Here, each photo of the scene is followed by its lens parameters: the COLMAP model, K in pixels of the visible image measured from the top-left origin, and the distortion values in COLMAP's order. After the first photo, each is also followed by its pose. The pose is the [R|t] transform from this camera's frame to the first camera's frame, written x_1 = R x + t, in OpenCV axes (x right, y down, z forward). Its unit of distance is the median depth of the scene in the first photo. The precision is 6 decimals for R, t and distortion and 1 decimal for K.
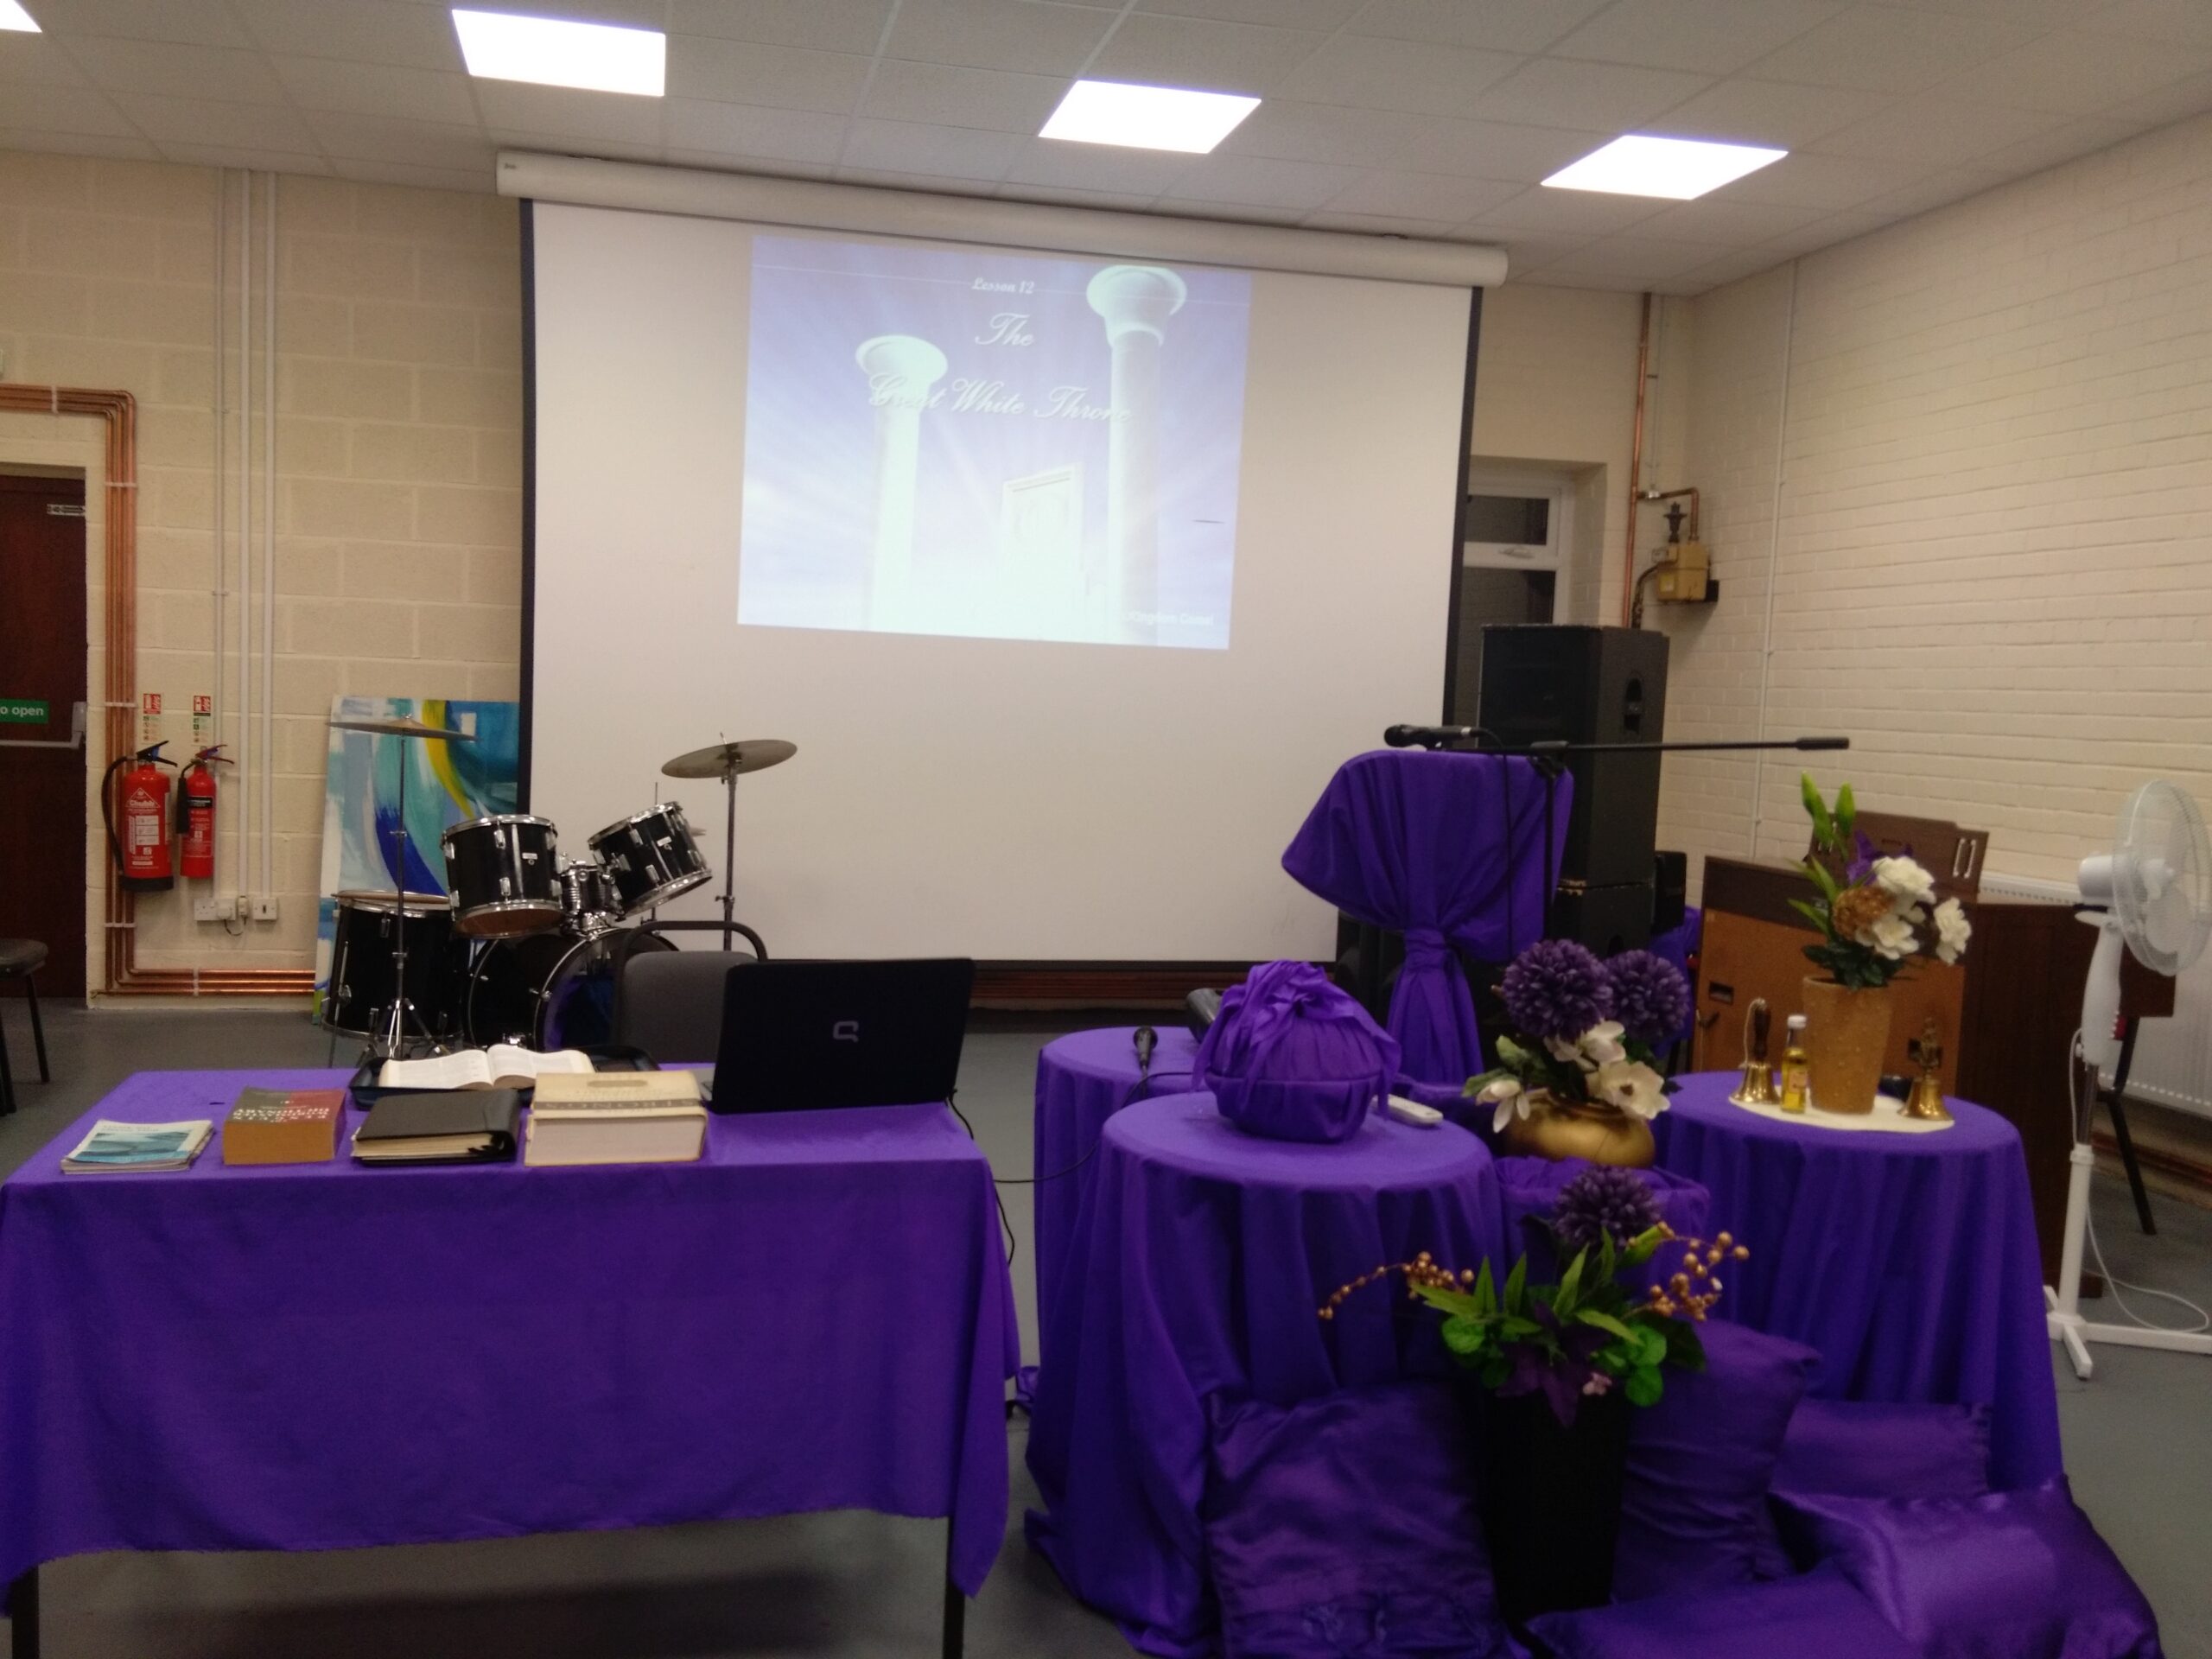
lens RADIAL K [[1890.8, 0, 1106.0], [0, 1890.8, 829.5], [0, 0, 1]] dist [0.057648, -0.000684]
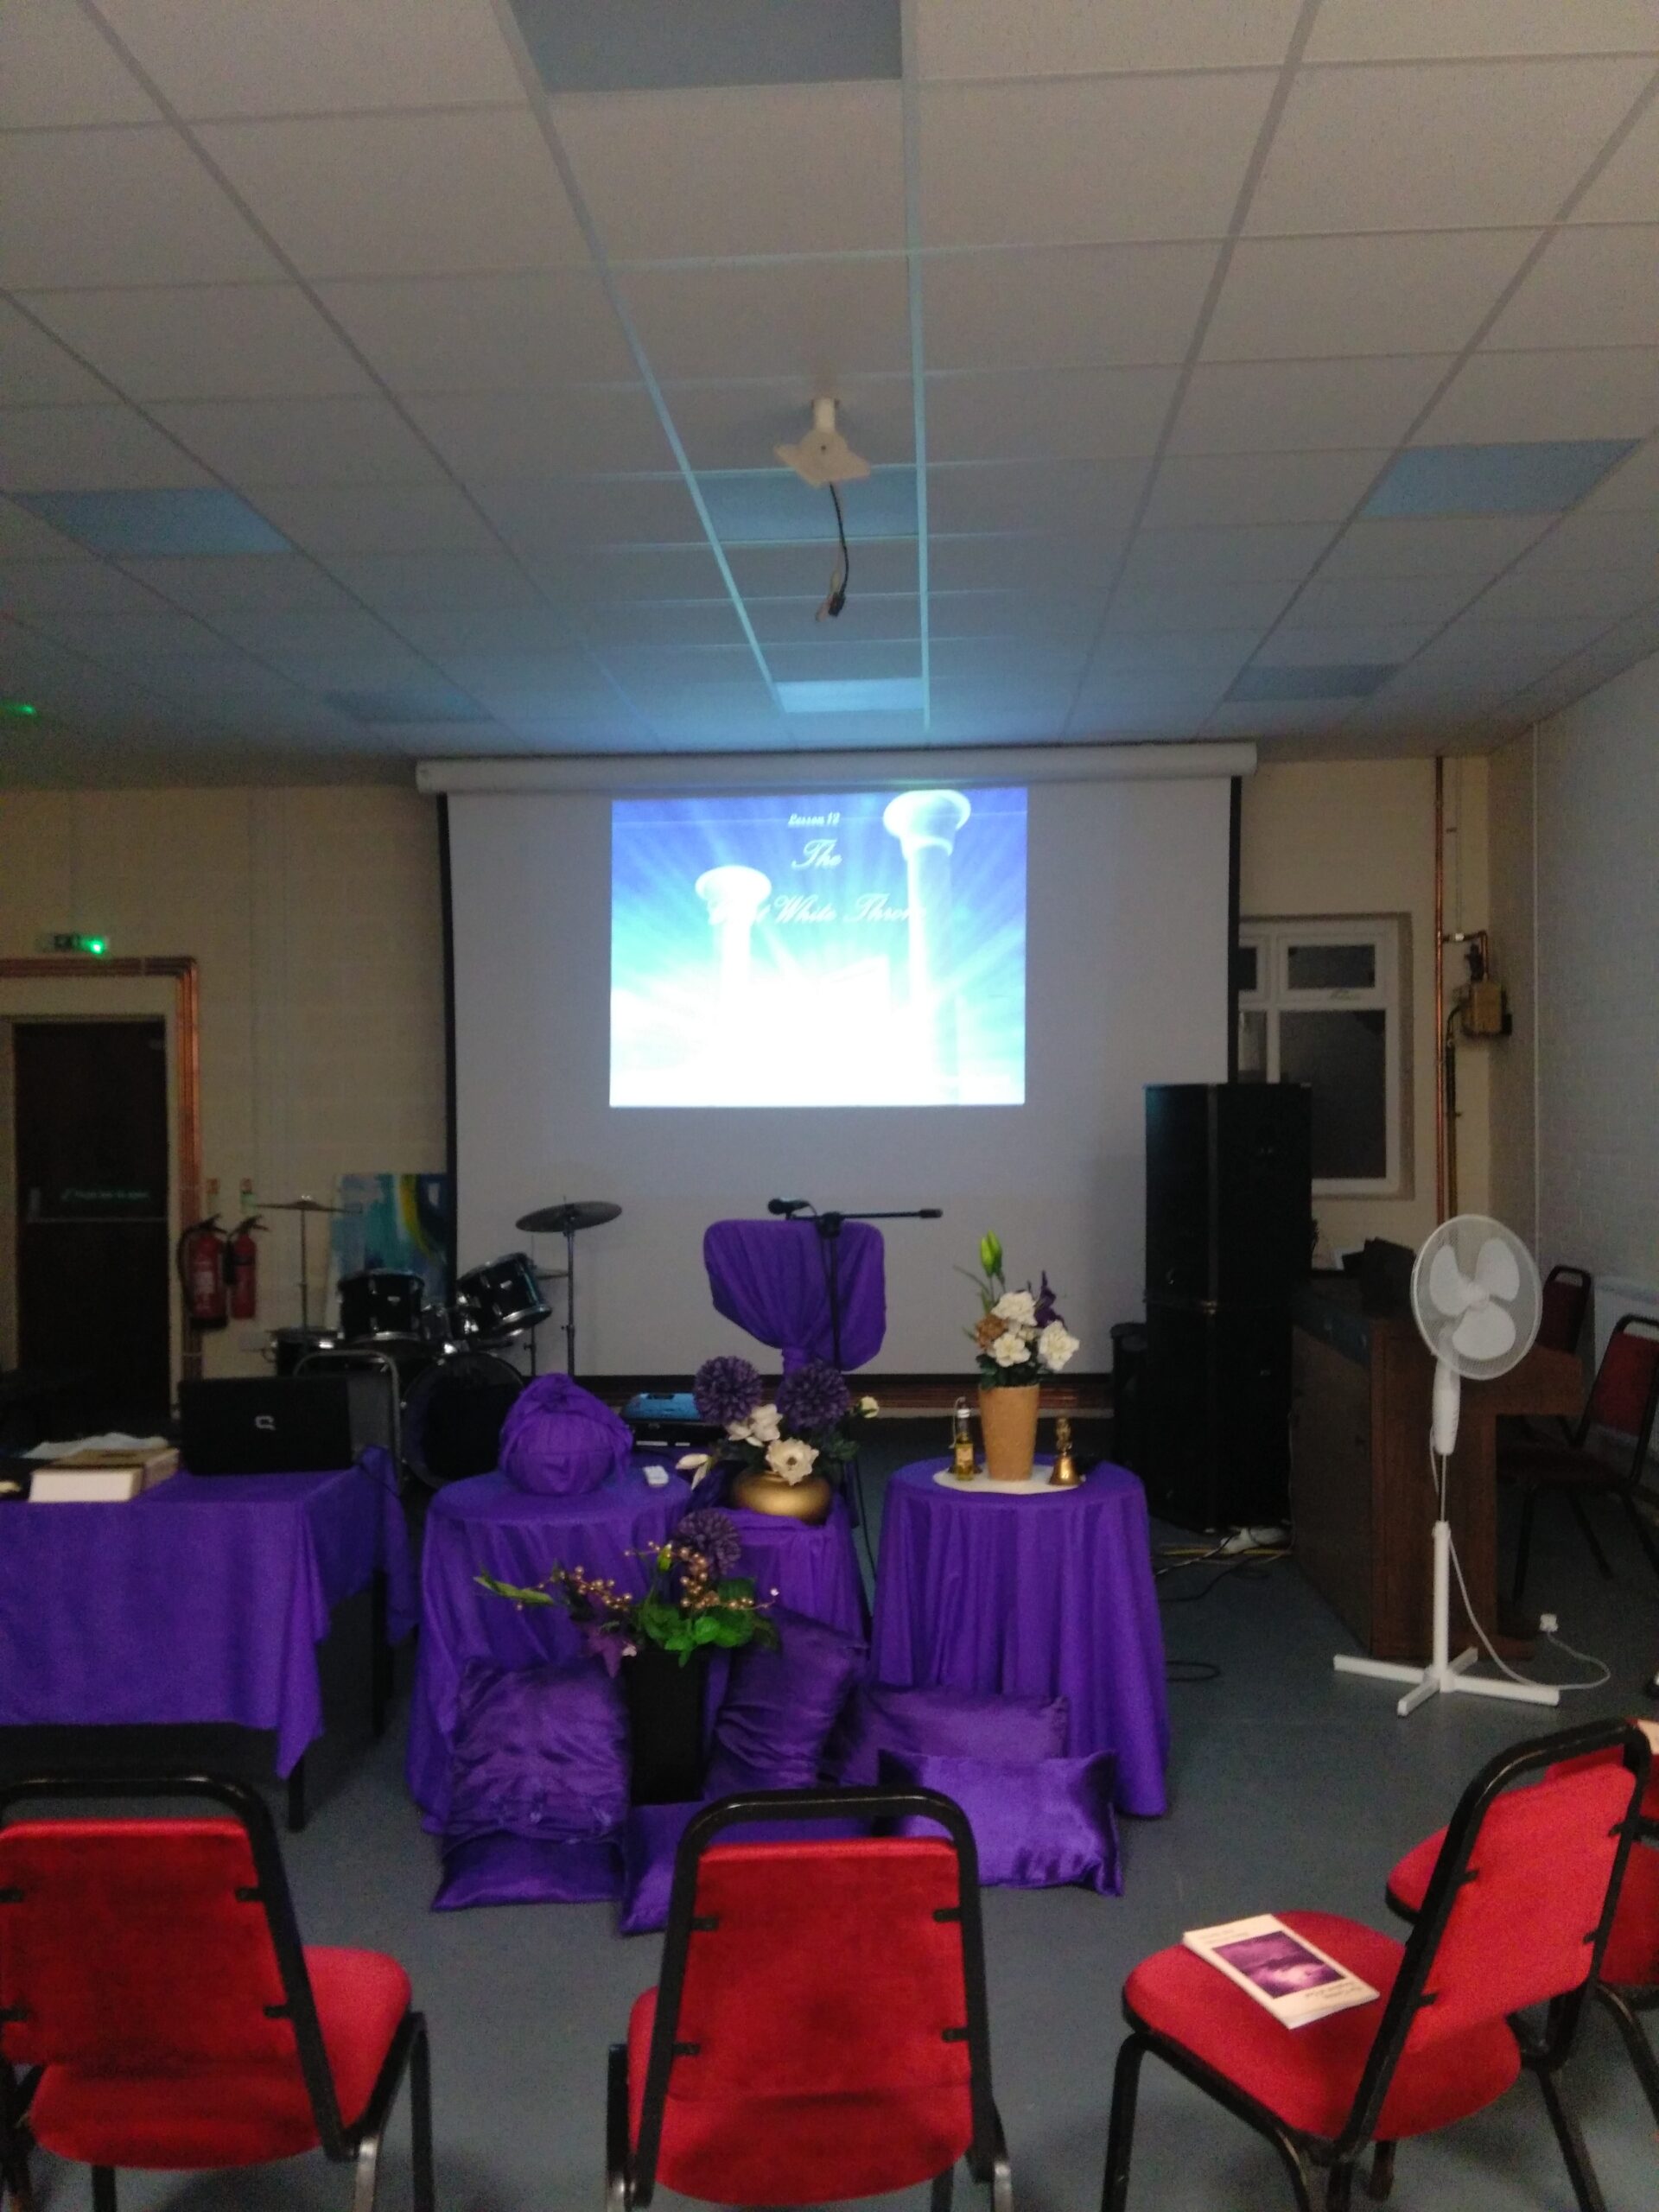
lens RADIAL K [[1854.2, 0, 829.5], [0, 1854.2, 1106.0], [0, 0, 1]] dist [0.120931, 0.000935]
pose [[0.963728, -0.047292, -0.262663, 0.261476], [0.027573, 0.996552, -0.078258, -0.007259], [0.265458, 0.068177, 0.961709, -0.140234]]
